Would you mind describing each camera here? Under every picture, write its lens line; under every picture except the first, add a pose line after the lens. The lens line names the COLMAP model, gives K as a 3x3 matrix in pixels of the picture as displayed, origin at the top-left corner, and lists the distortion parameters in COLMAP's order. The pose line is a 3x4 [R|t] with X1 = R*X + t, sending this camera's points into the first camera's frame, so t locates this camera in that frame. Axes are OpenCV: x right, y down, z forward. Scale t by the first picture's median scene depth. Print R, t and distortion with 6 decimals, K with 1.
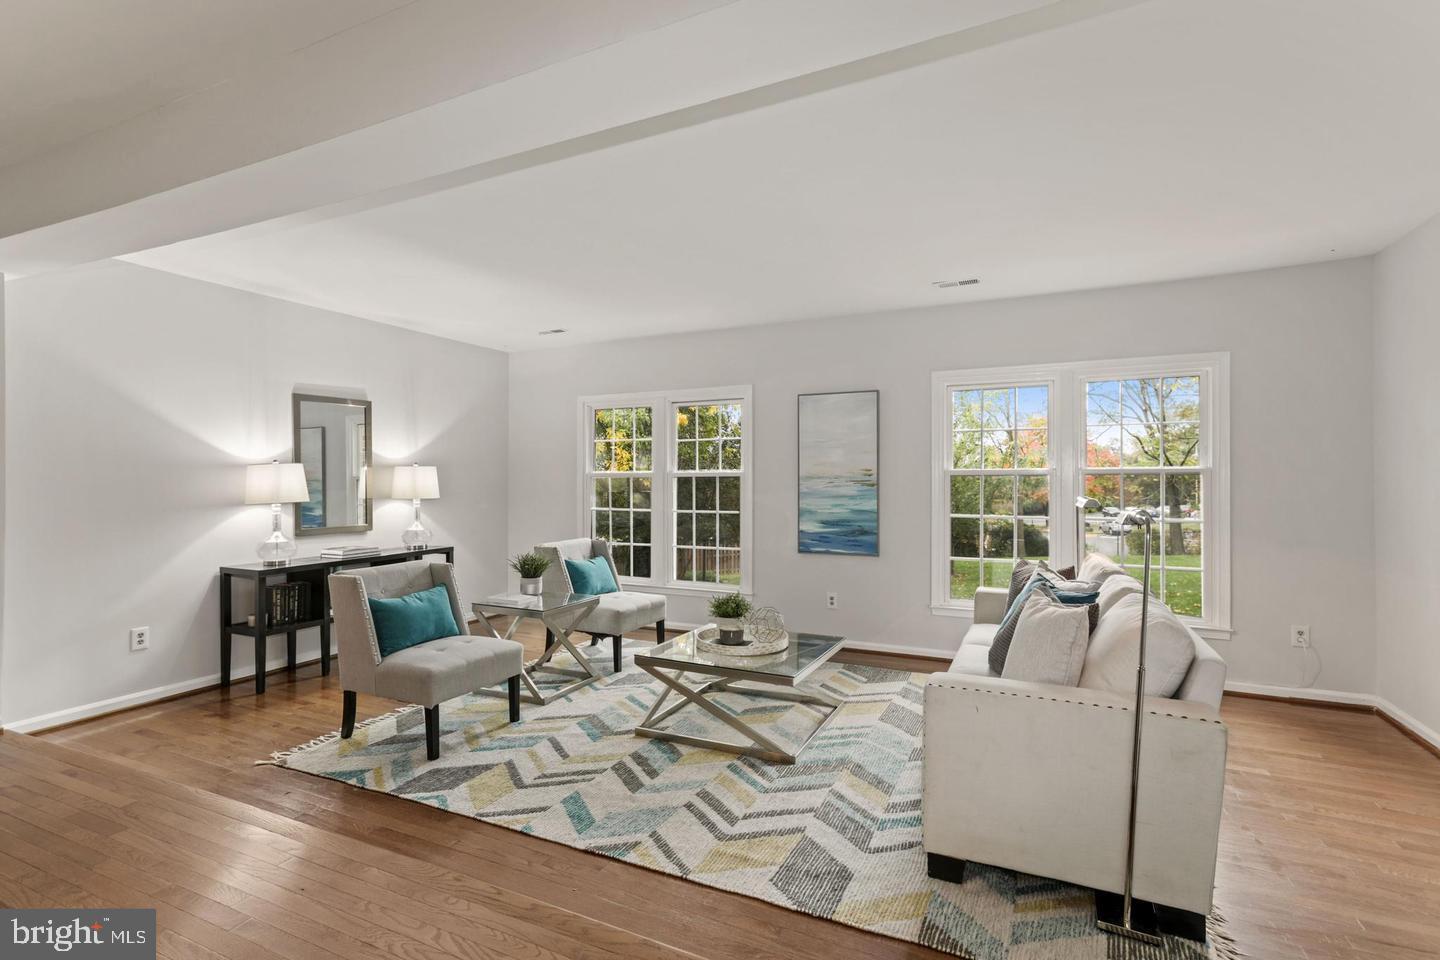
lens RADIAL K [[680.1, 0, 711.0], [0, 680.1, 484.2], [0, 0, 1]] dist [0.000409, 0.008730]
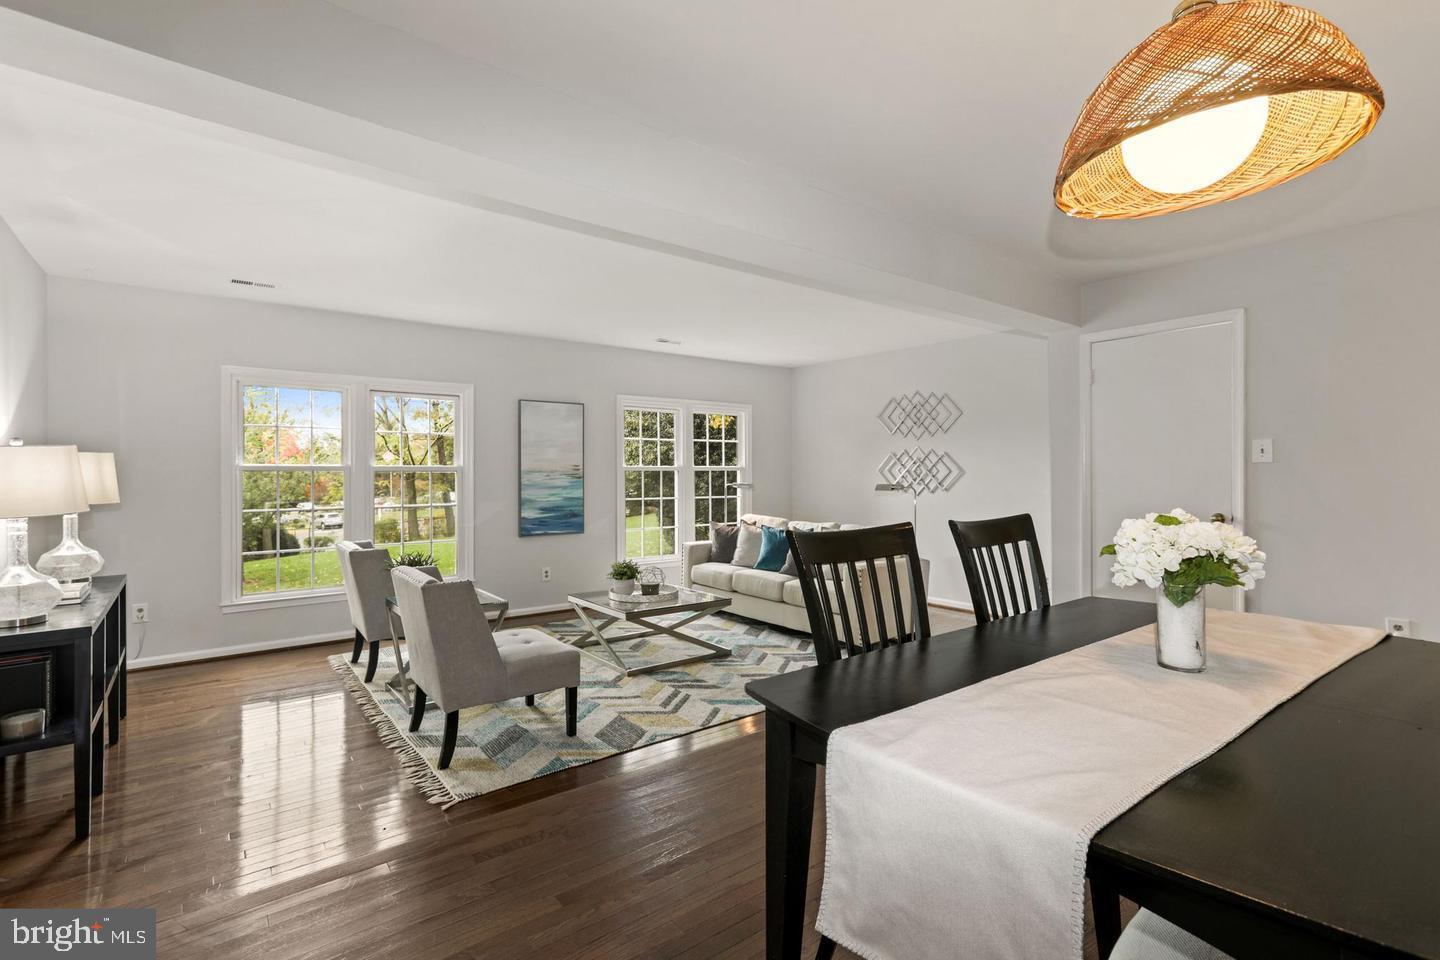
lens RADIAL K [[671.9, 0, 702.0], [0, 671.9, 470.4], [0, 0, 1]] dist [-0.001212, 0.015963]
pose [[0.461518, 0.005735, 0.887112, -1.096837], [0.020161, 0.999653, -0.016951, 0.019863], [-0.886902, 0.025708, 0.461243, 0.305987]]
